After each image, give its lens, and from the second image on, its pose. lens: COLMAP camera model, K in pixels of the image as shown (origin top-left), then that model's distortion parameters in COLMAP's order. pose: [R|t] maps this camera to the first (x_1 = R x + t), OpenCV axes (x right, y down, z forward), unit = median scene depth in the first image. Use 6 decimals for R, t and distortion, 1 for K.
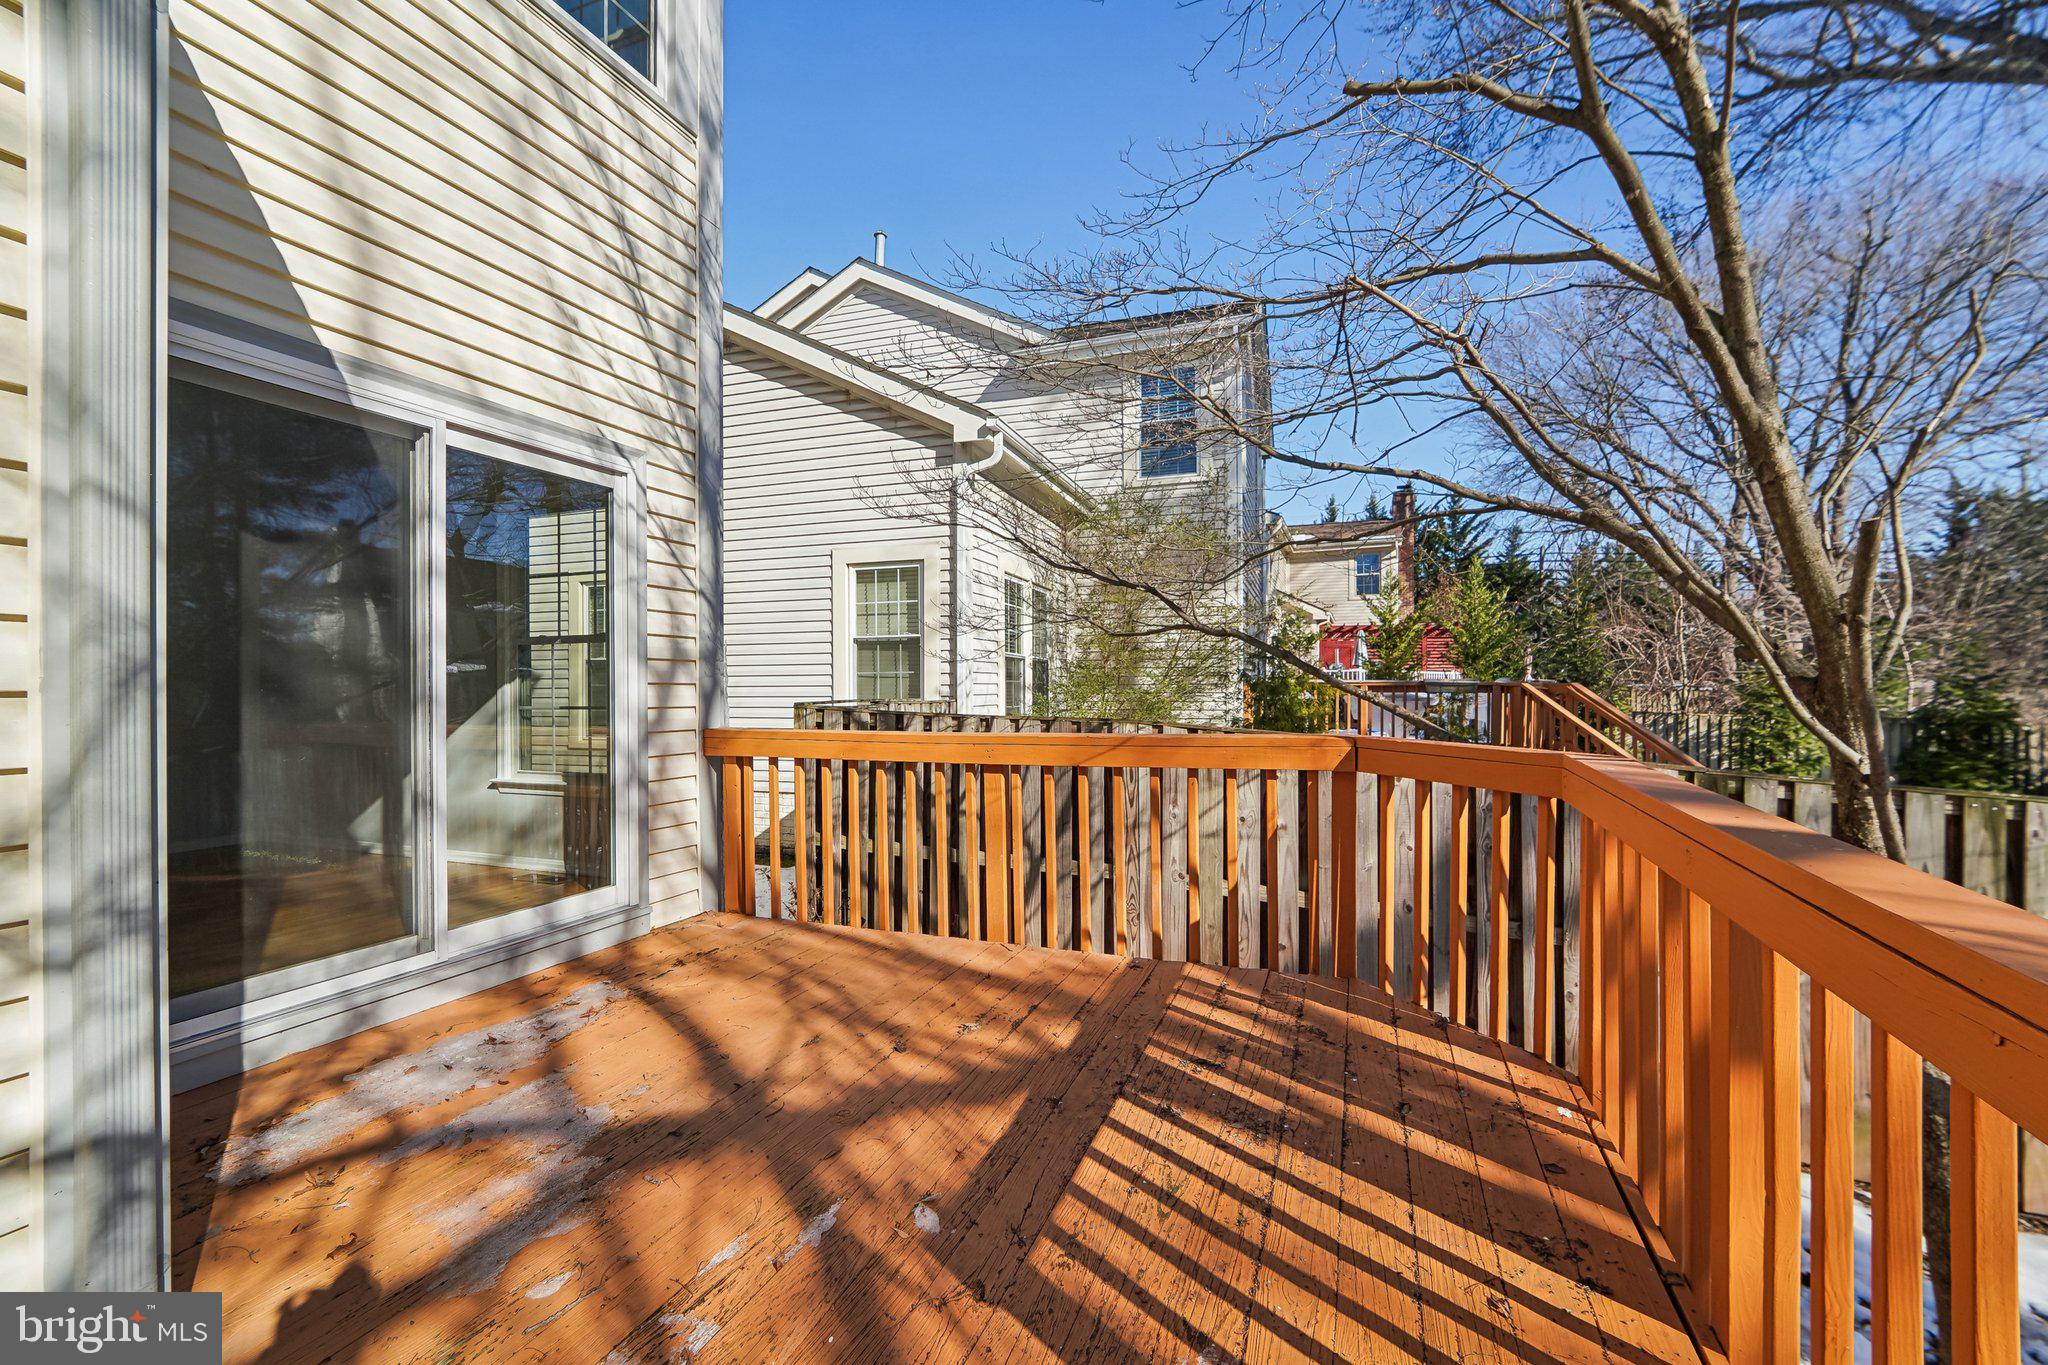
lens RADIAL K [[854.2, 0, 1026.8], [0, 854.2, 689.9], [0, 0, 1]] dist [-0.012586, 0.000426]
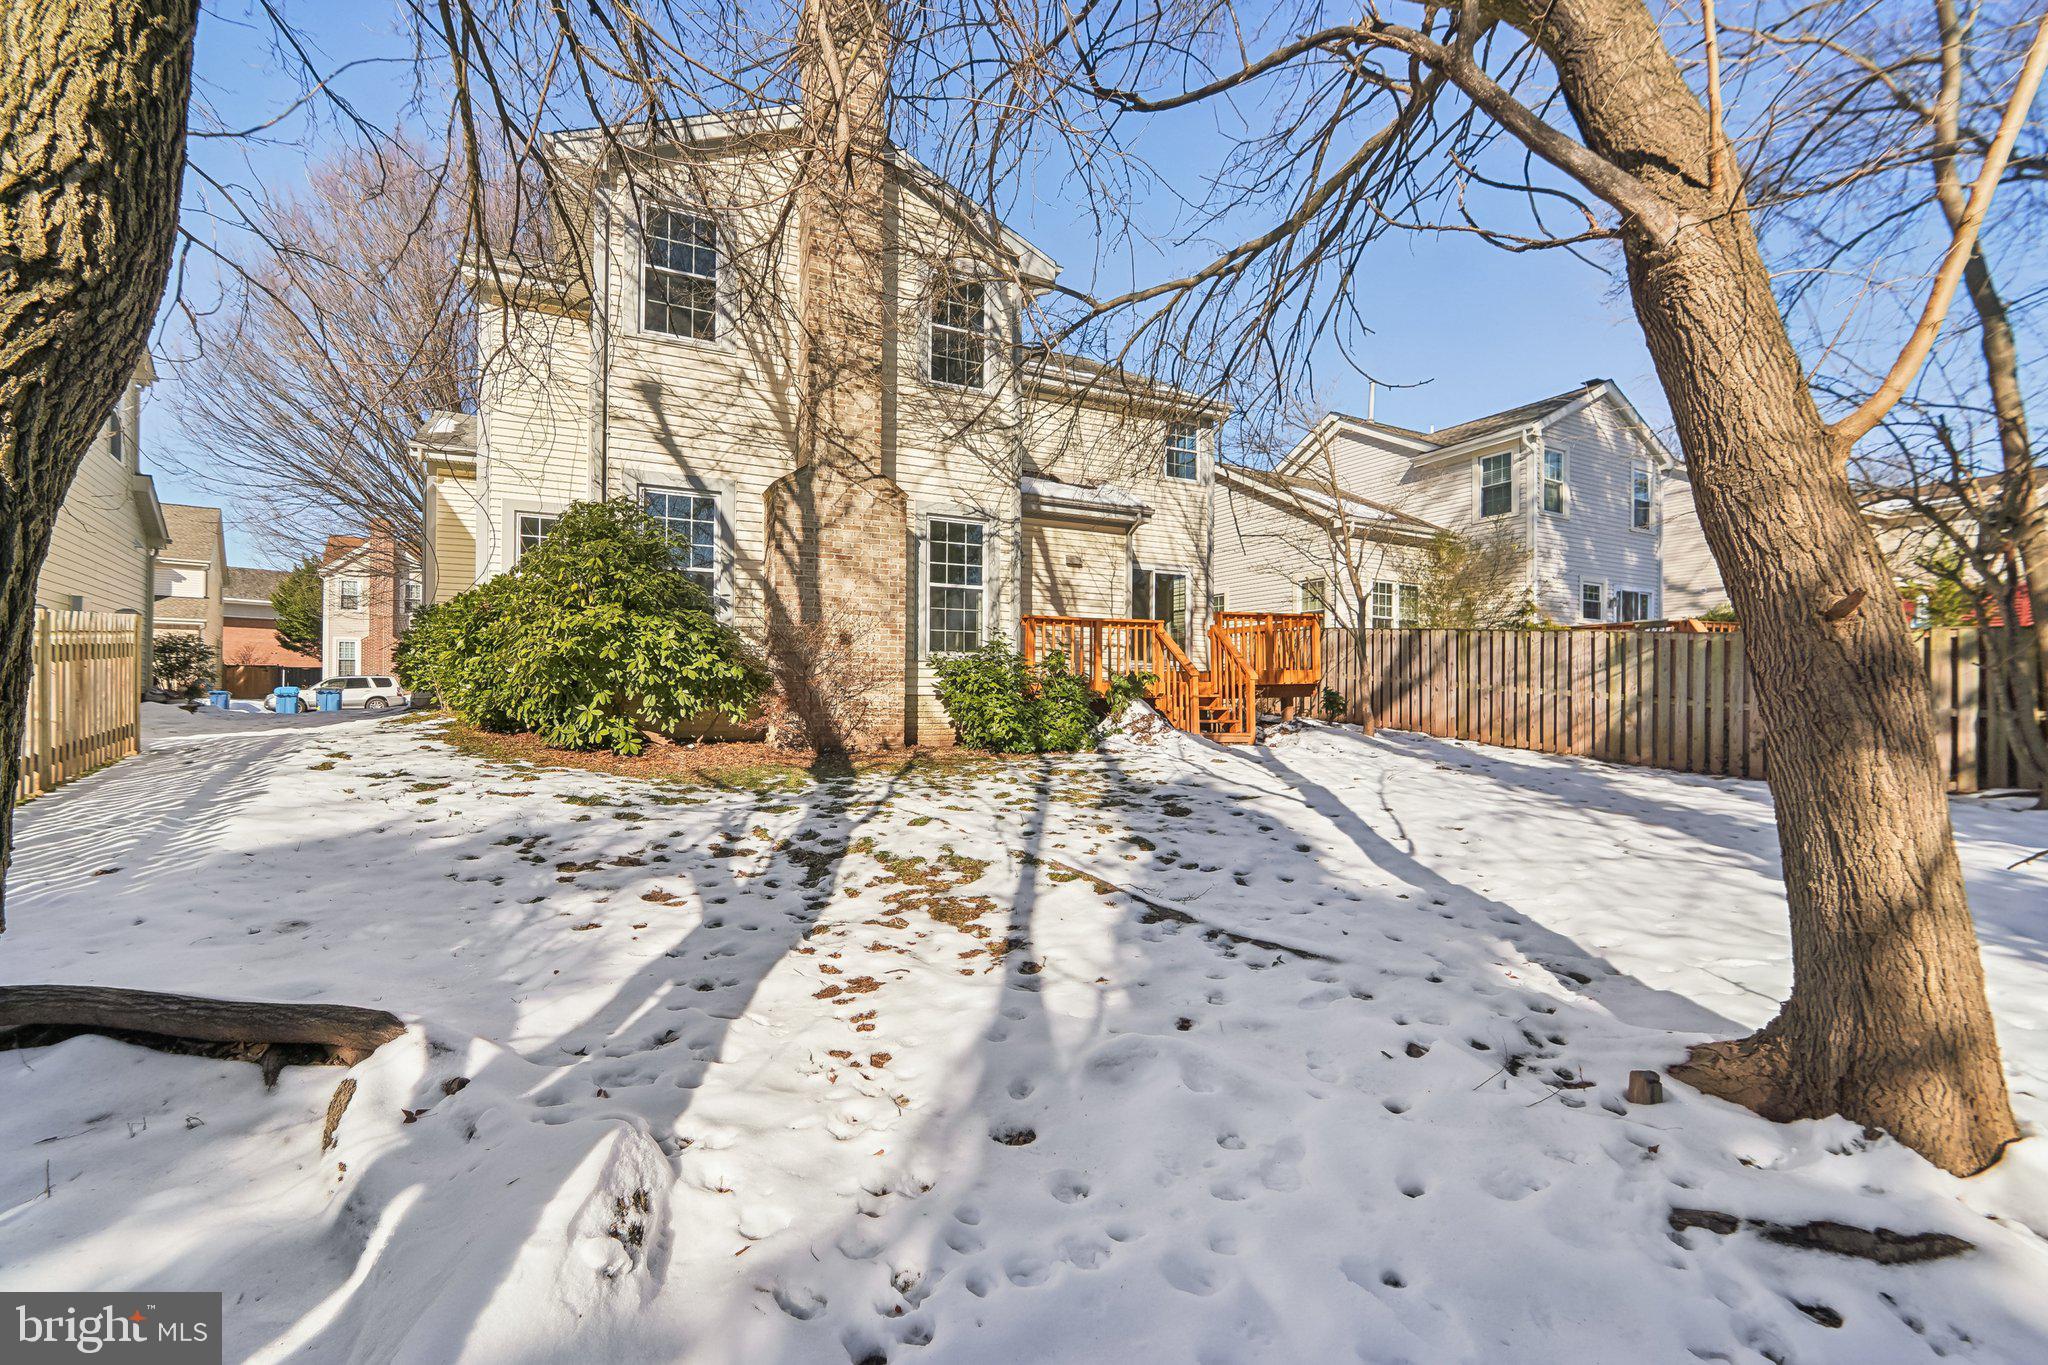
lens RADIAL K [[854.2, 0, 1028.8], [0, 854.2, 691.1], [0, 0, 1]] dist [-0.012586, 0.000426]
pose [[0.729265, 0.009751, -0.684162, 0.863495], [-0.015046, 0.999885, -0.001787, 0.173659], [0.684066, 0.011597, 0.729328, -1.234144]]
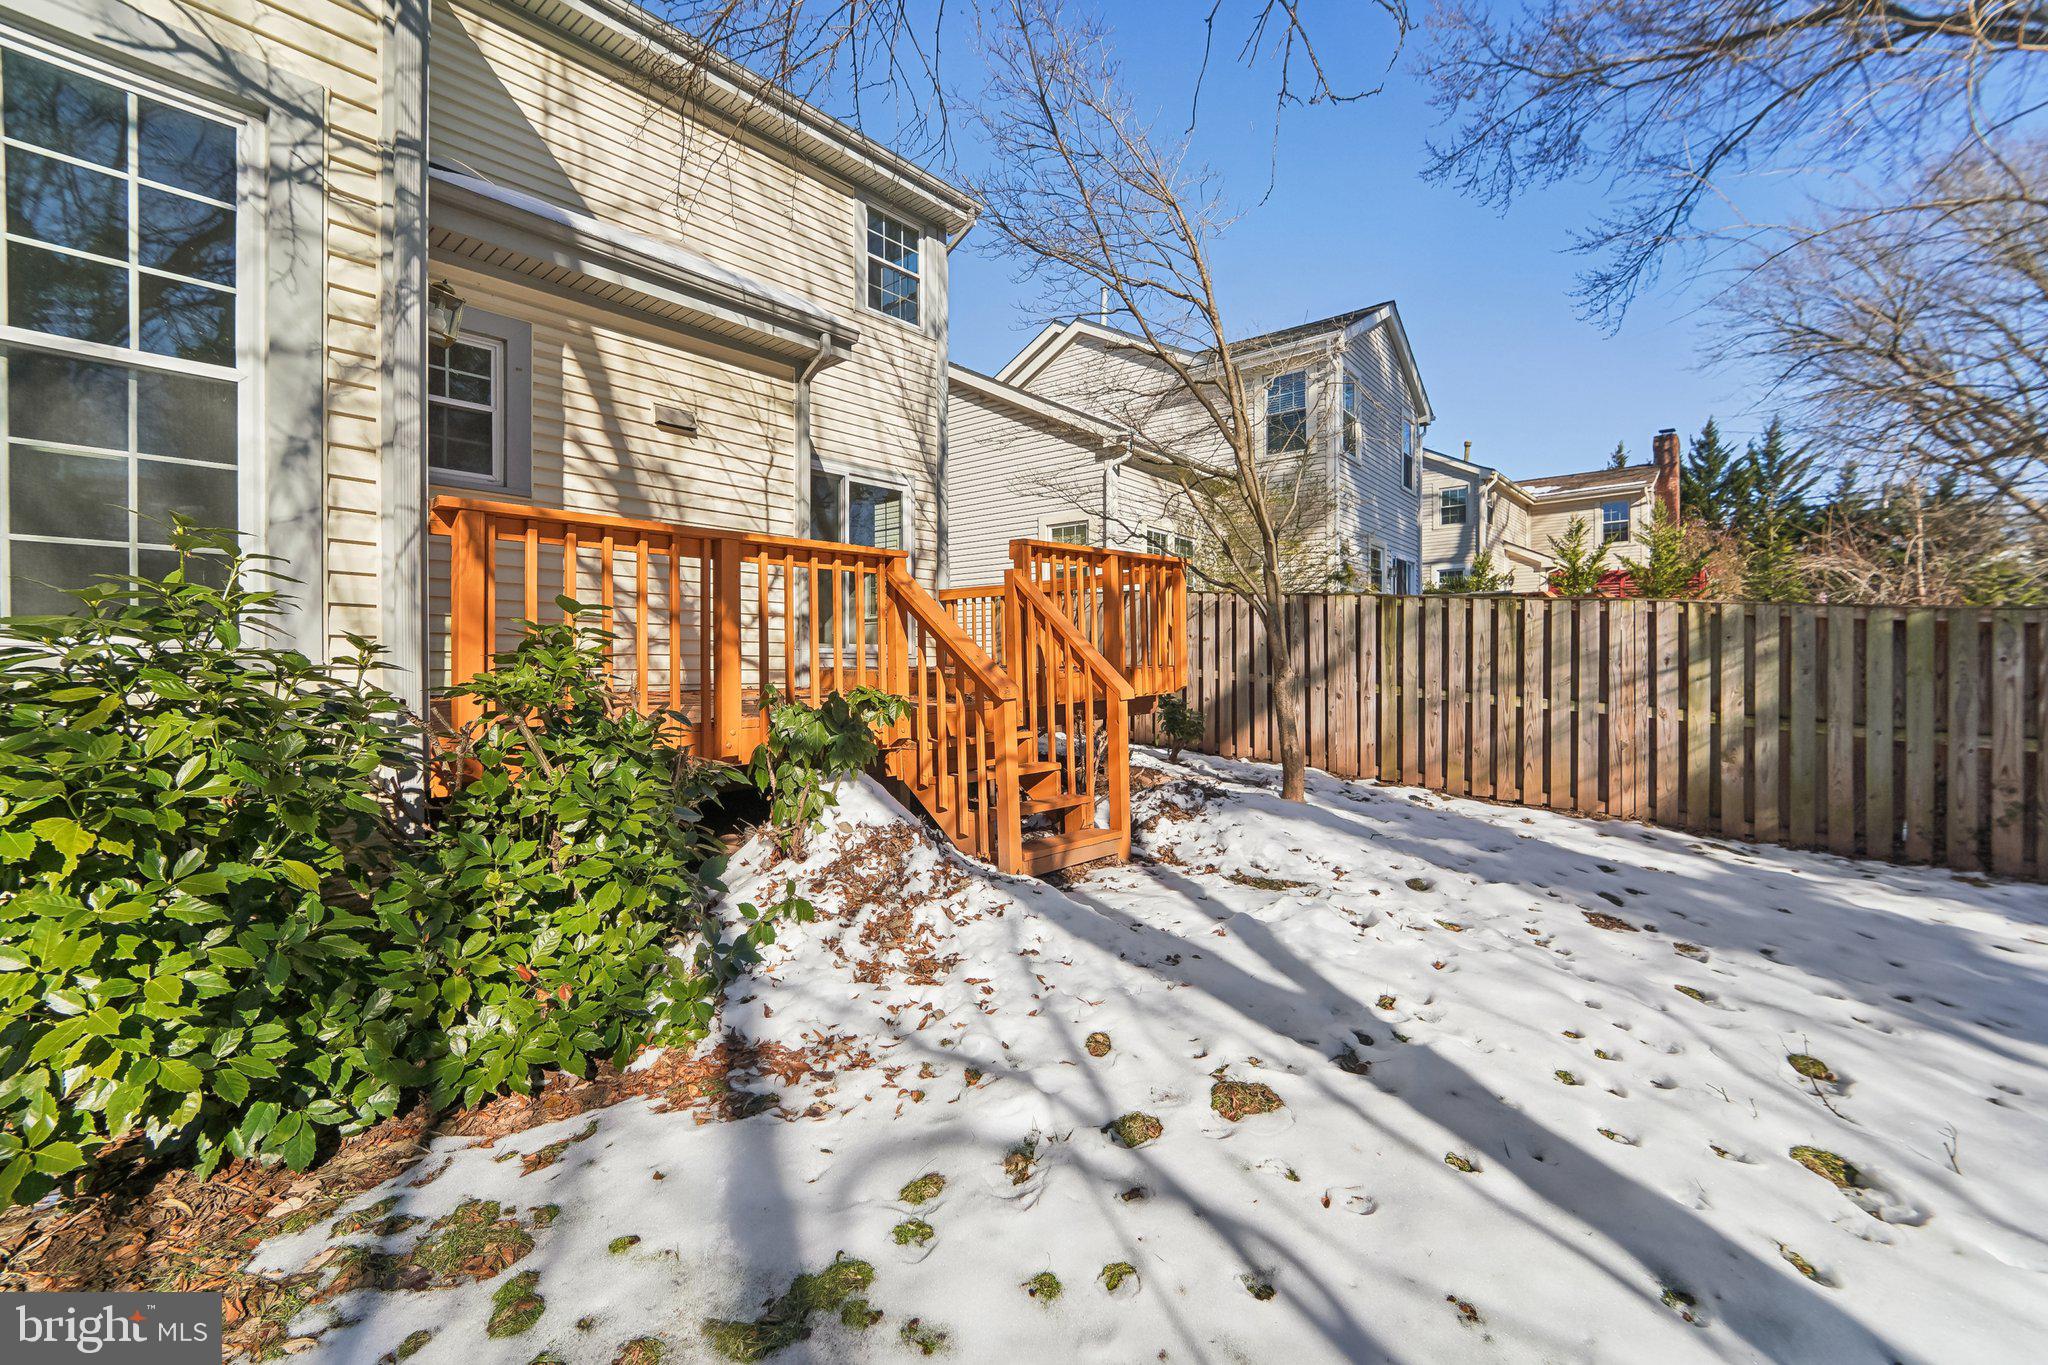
lens RADIAL K [[854.2, 0, 1031.1], [0, 854.2, 668.0], [0, 0, 1]] dist [-0.012586, 0.000426]
pose [[0.938294, 0.004813, -0.345805, 0.327458], [-0.005130, 0.999987, -0.000003, 0.125656], [0.345800, 0.001776, 0.938306, -0.546094]]
